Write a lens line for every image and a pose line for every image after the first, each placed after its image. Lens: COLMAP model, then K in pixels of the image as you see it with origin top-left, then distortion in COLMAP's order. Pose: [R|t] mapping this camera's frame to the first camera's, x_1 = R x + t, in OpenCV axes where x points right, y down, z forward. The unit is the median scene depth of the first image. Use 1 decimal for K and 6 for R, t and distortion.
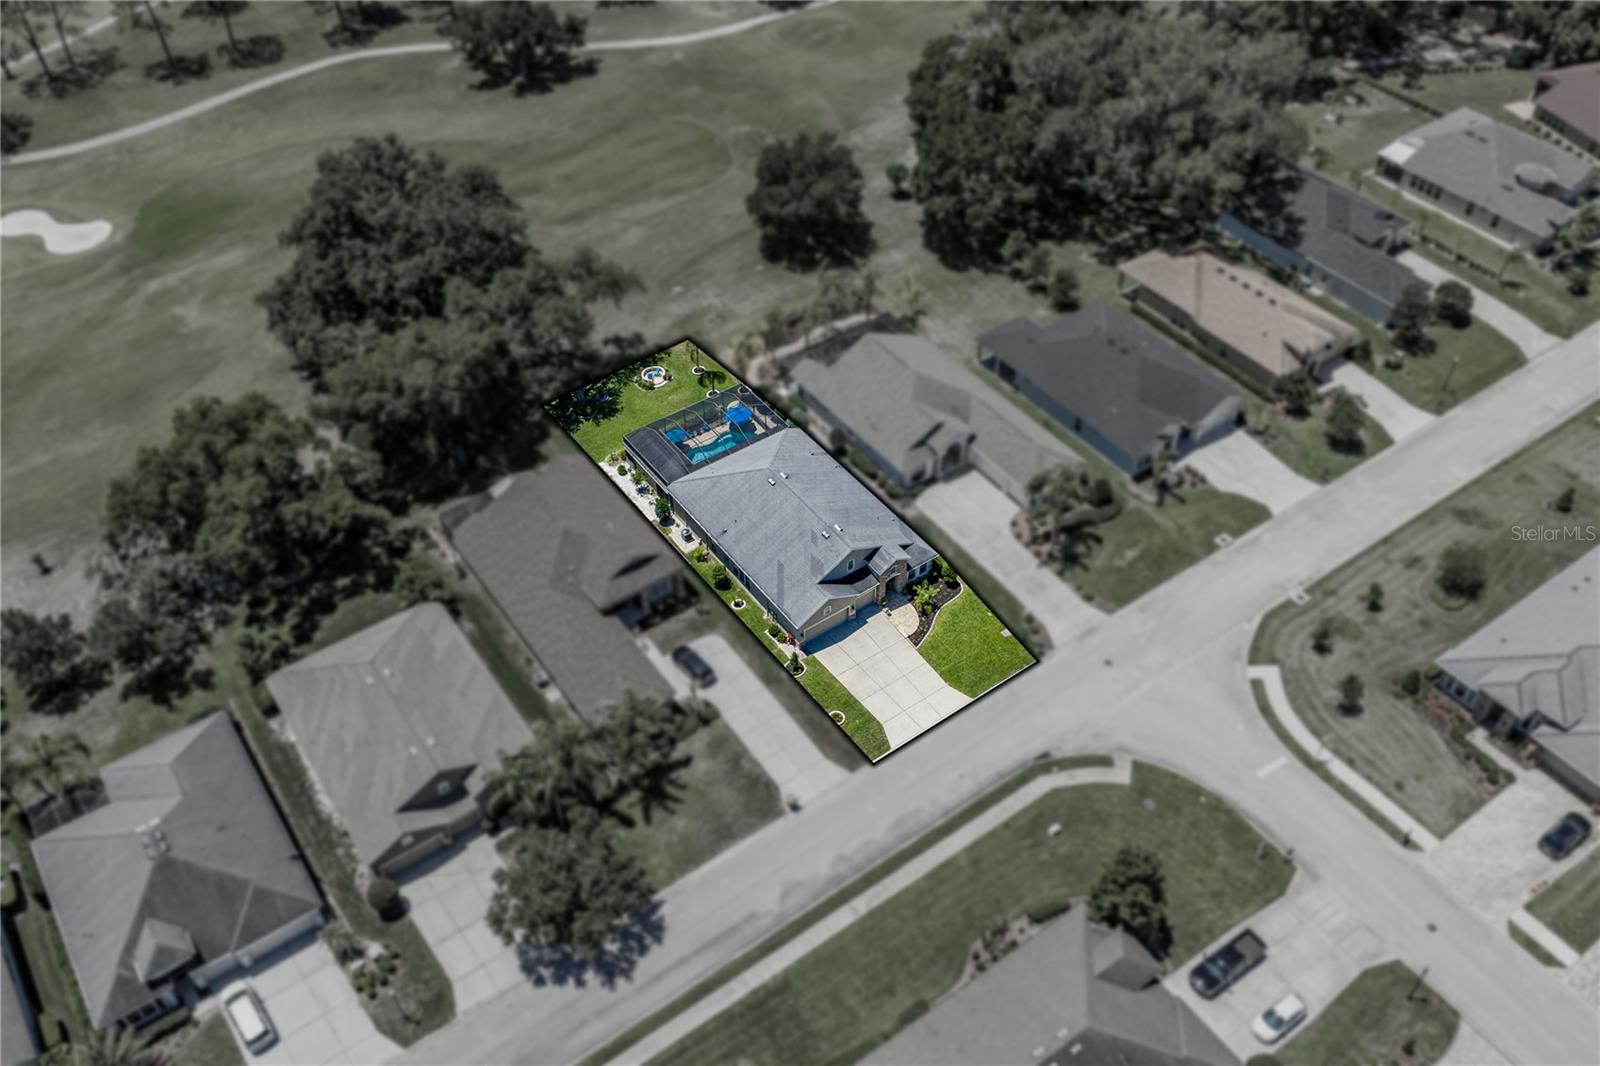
lens RADIAL K [[1327.1, 0, 793.6], [0, 1327.1, 537.3], [0, 0, 1]] dist [0.031443, -0.002548]
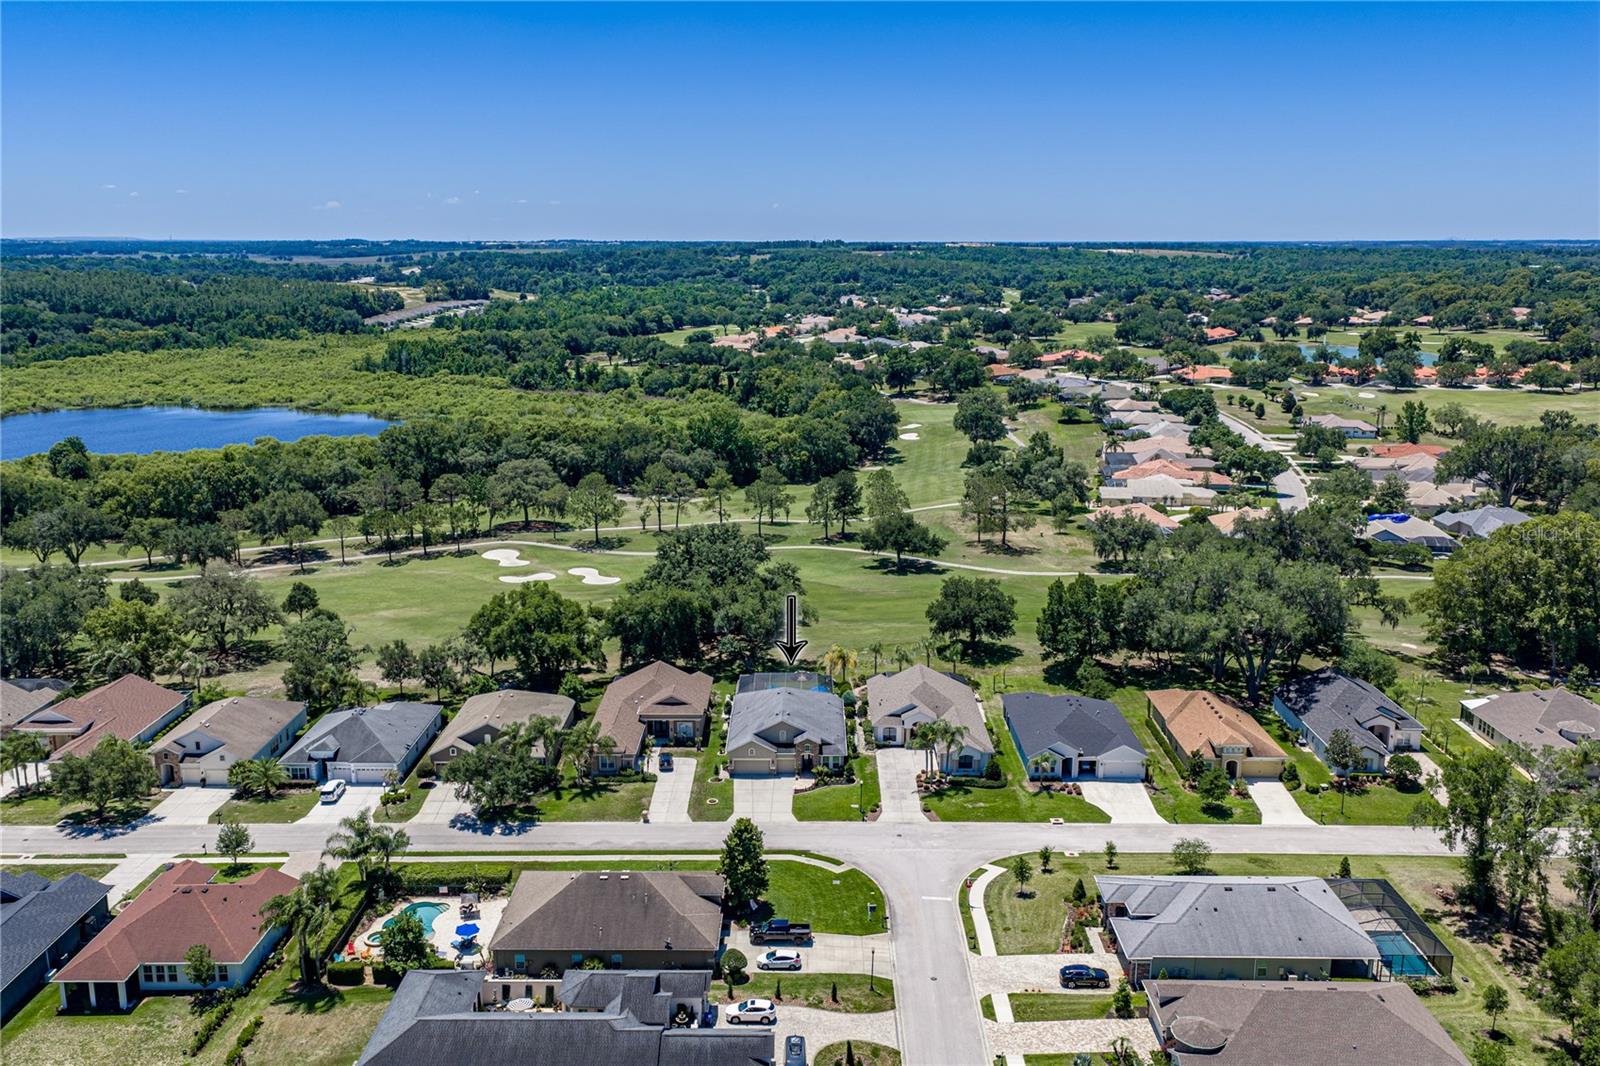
lens RADIAL K [[1327.1, 0, 793.6], [0, 1327.1, 537.3], [0, 0, 1]] dist [0.031443, -0.002548]
pose [[0.810707, 0.138710, -0.568783, 0.864518], [-0.422136, 0.811659, -0.403746, 0.434219], [0.405654, 0.567424, 0.716572, -0.193563]]
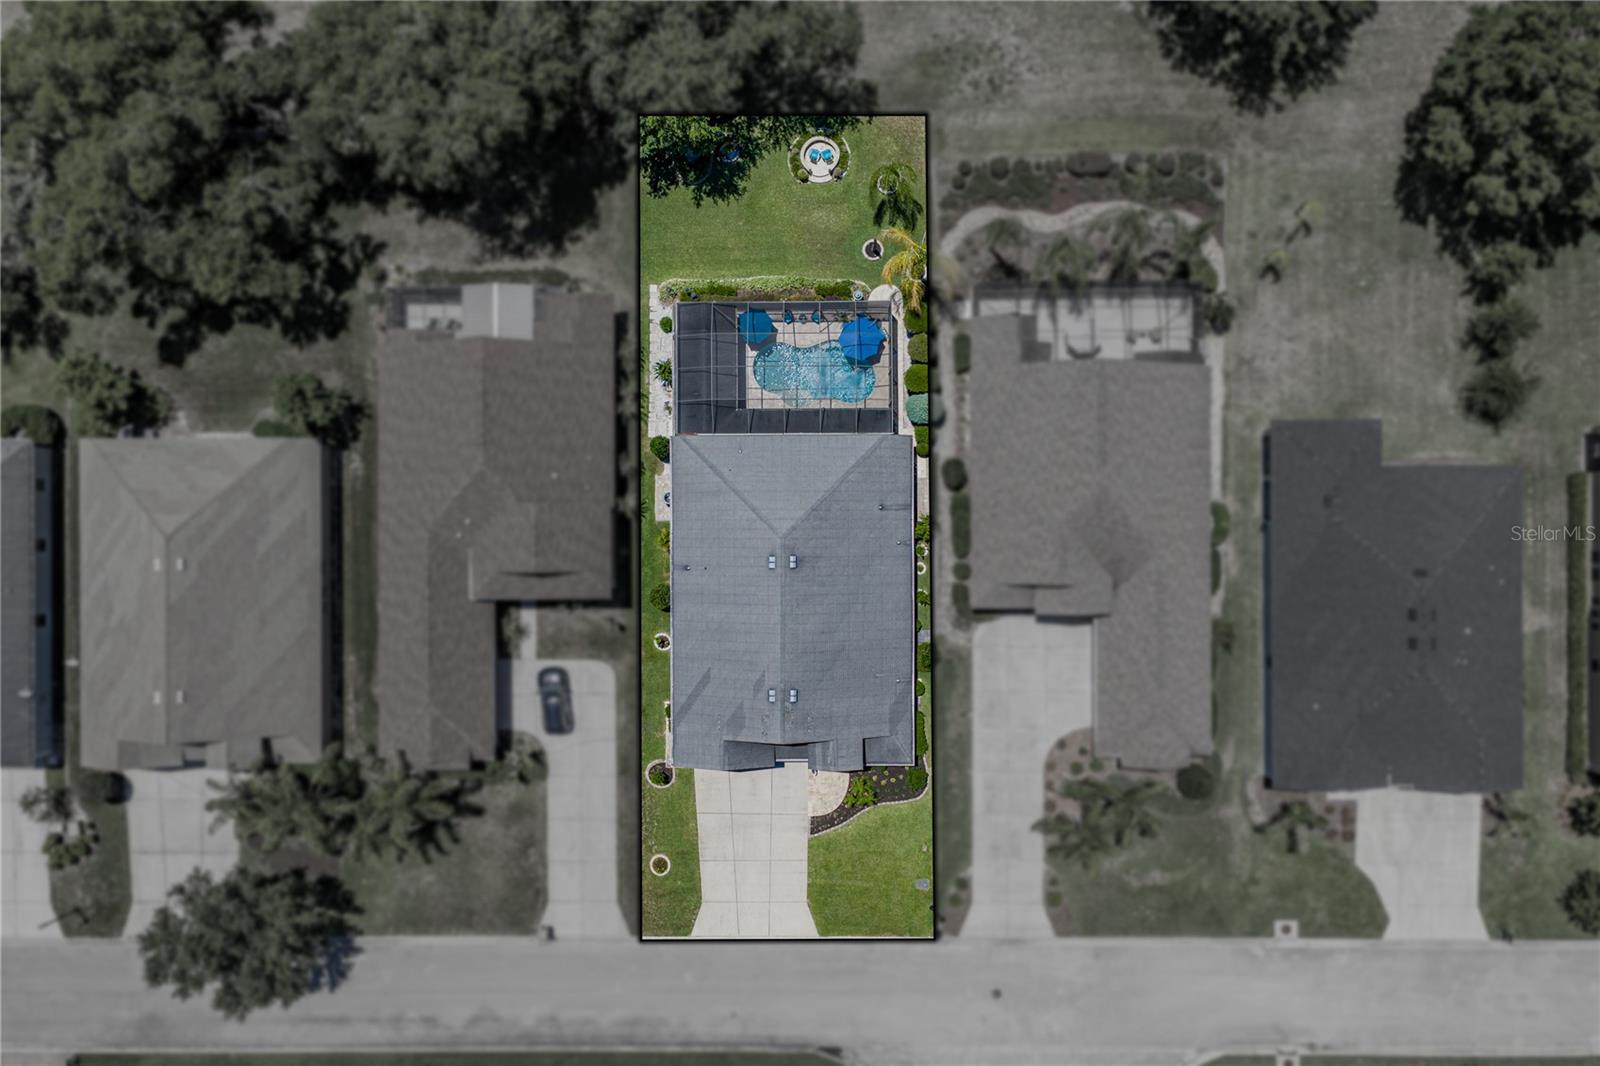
lens RADIAL K [[1327.1, 0, 793.6], [0, 1327.1, 537.3], [0, 0, 1]] dist [0.031443, -0.002548]
pose [[0.819032, 0.573735, 0.003865, -0.018271], [-0.405404, 0.573939, 0.711507, -0.557121], [0.405998, -0.584314, 0.702669, 0.545189]]
